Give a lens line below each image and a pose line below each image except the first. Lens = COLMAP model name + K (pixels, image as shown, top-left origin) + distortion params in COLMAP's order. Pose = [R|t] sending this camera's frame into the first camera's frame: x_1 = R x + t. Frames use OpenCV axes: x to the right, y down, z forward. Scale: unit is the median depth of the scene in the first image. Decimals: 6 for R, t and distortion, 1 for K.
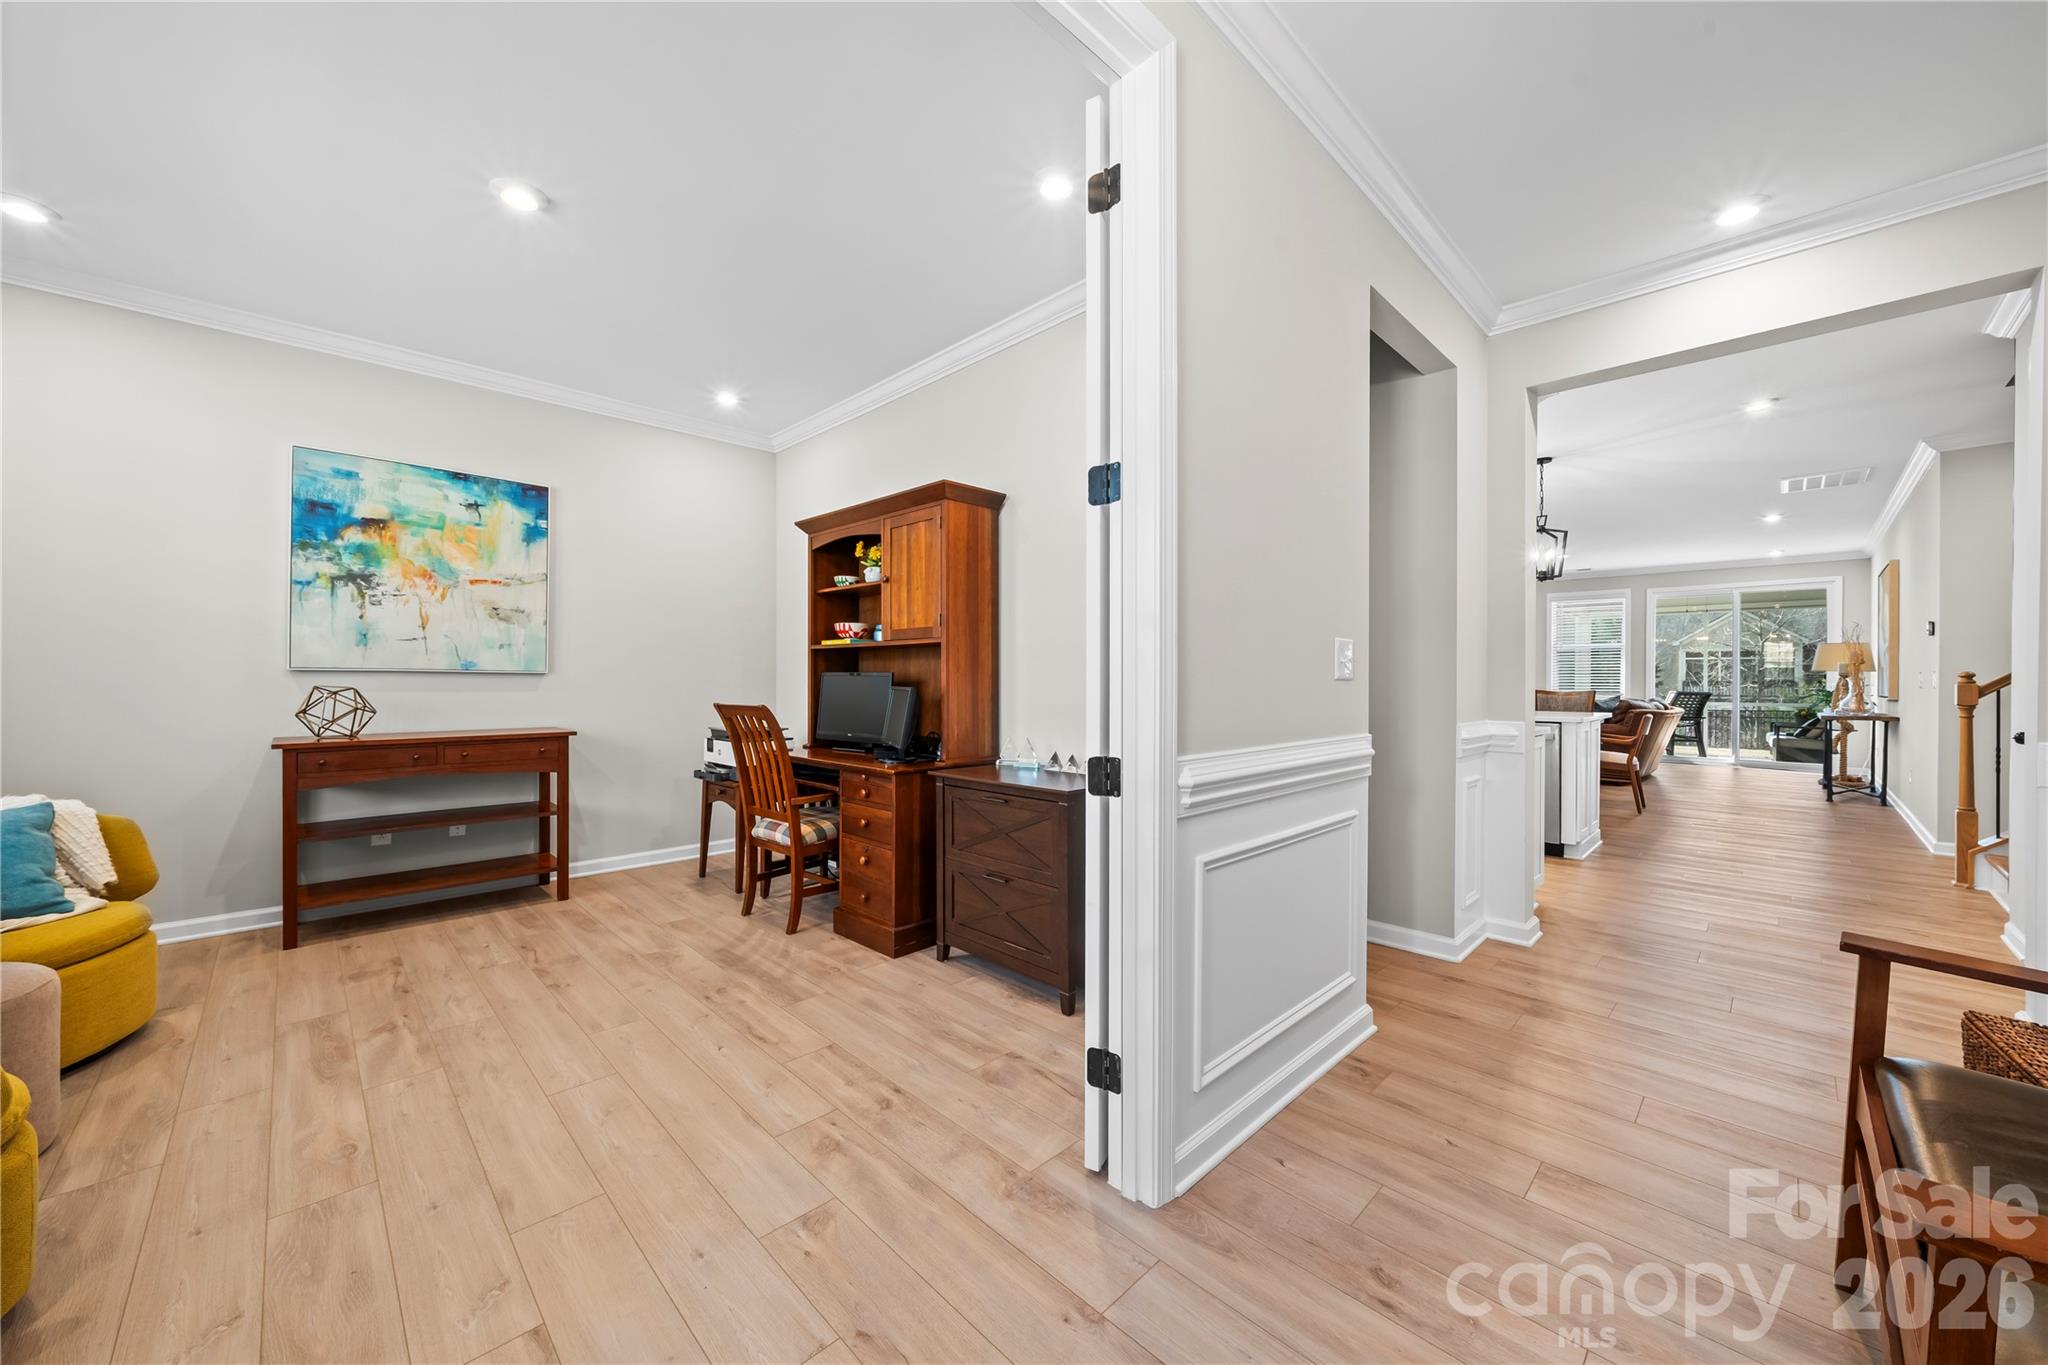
lens RADIAL K [[769.8, 0, 1024.0], [0, 769.8, 682.5], [0, 0, 1]] dist [-0.001215, -0.000098]
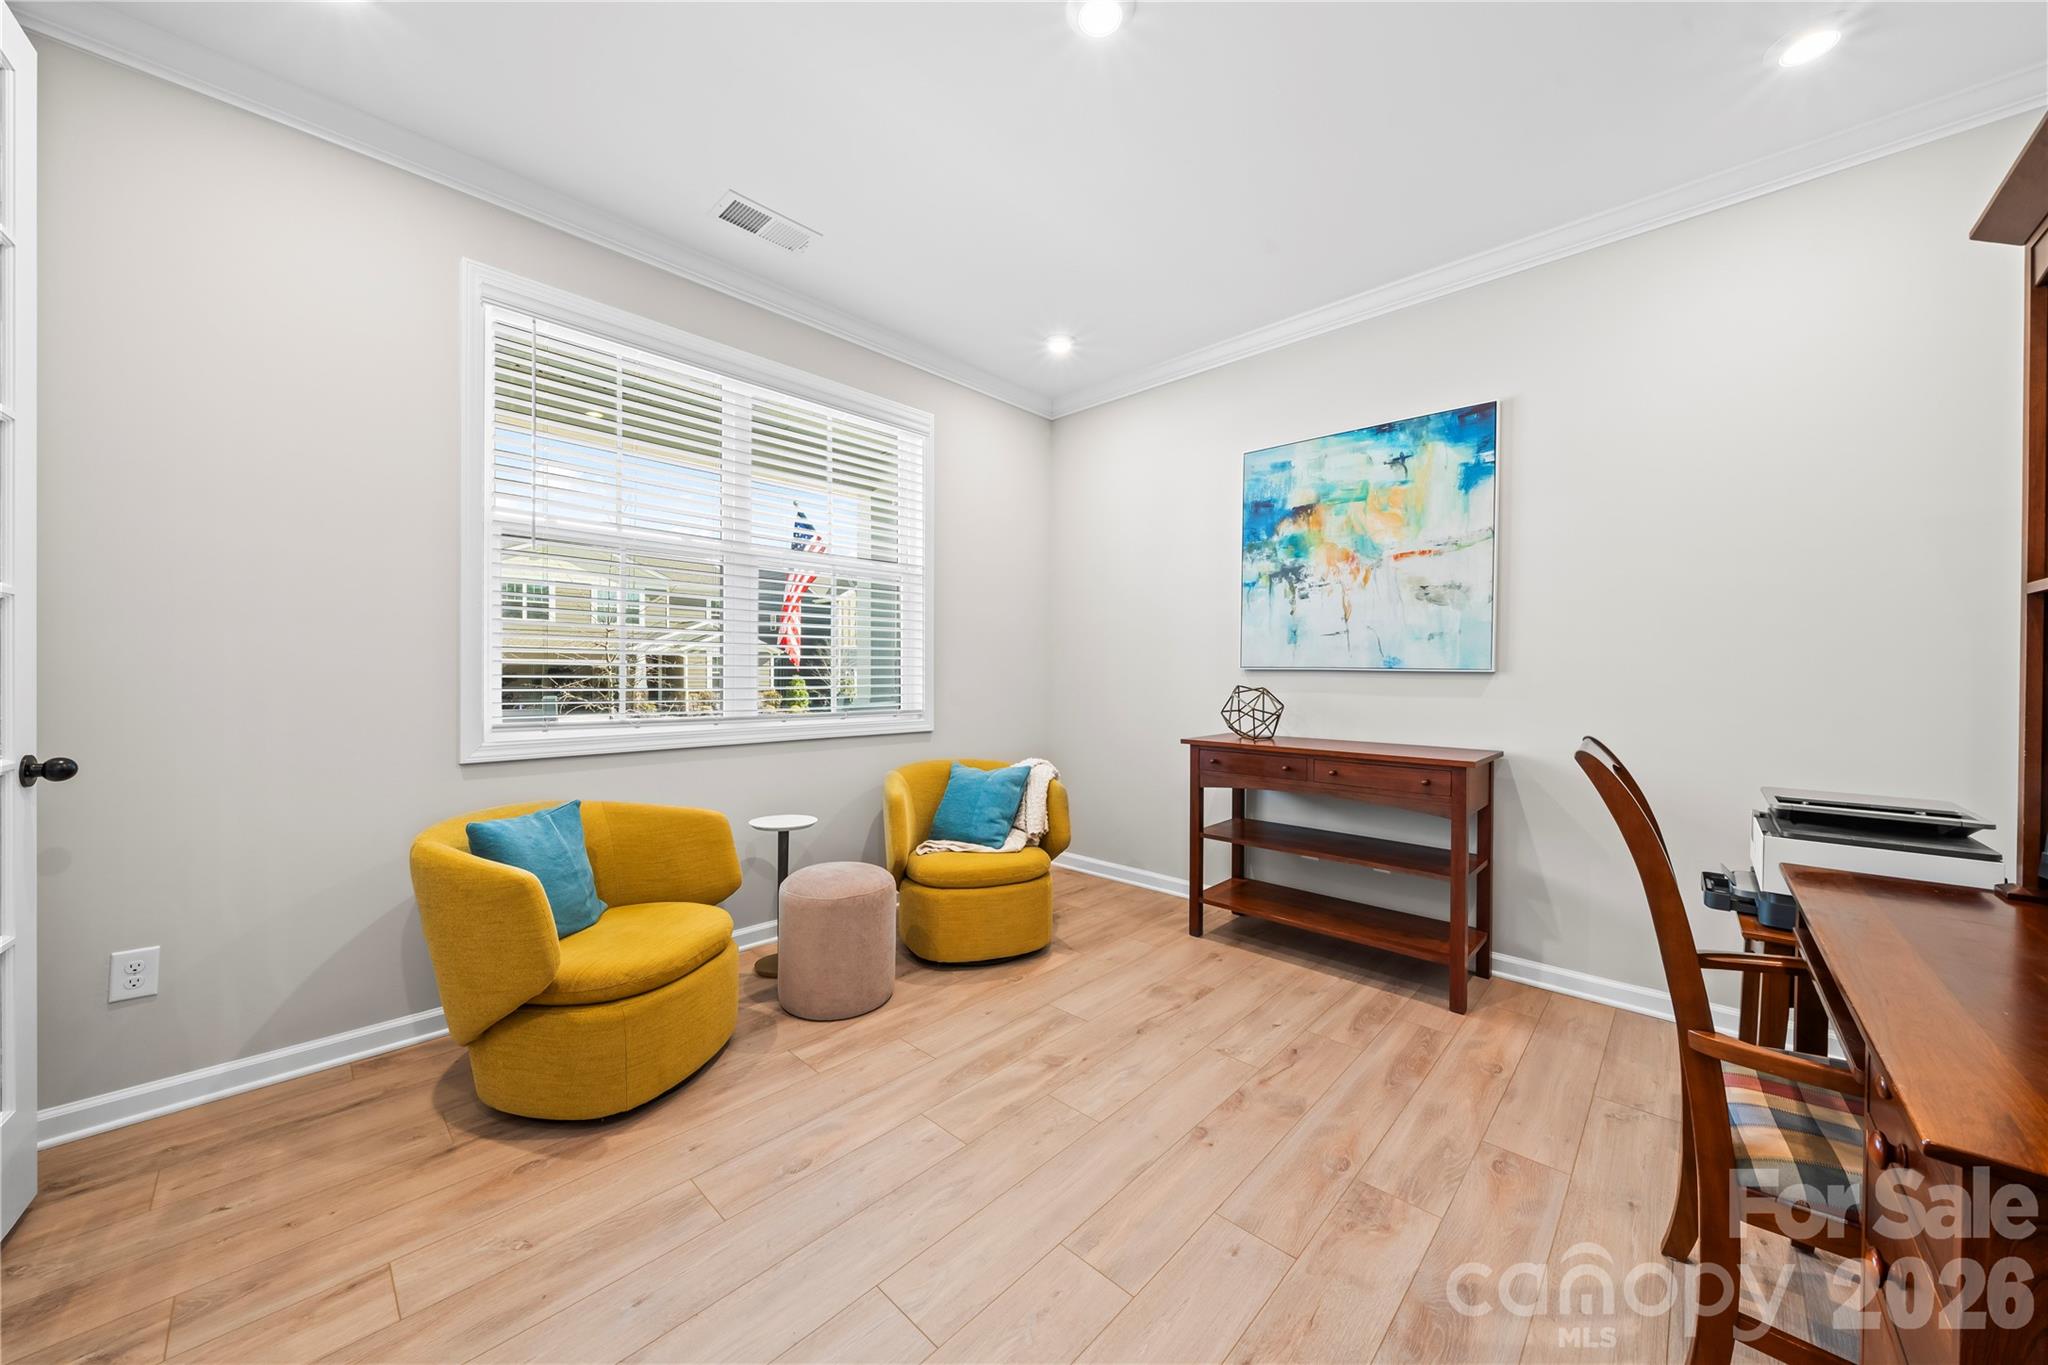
lens RADIAL K [[719.1, 0, 1023.8], [0, 719.1, 675.4], [0, 0, 1]] dist [-0.000837, -0.000029]
pose [[0.022296, 0.004897, -0.999739, 0.015607], [-0.009986, 0.999939, 0.004676, -0.009067], [0.999702, 0.009879, 0.022344, 0.650638]]
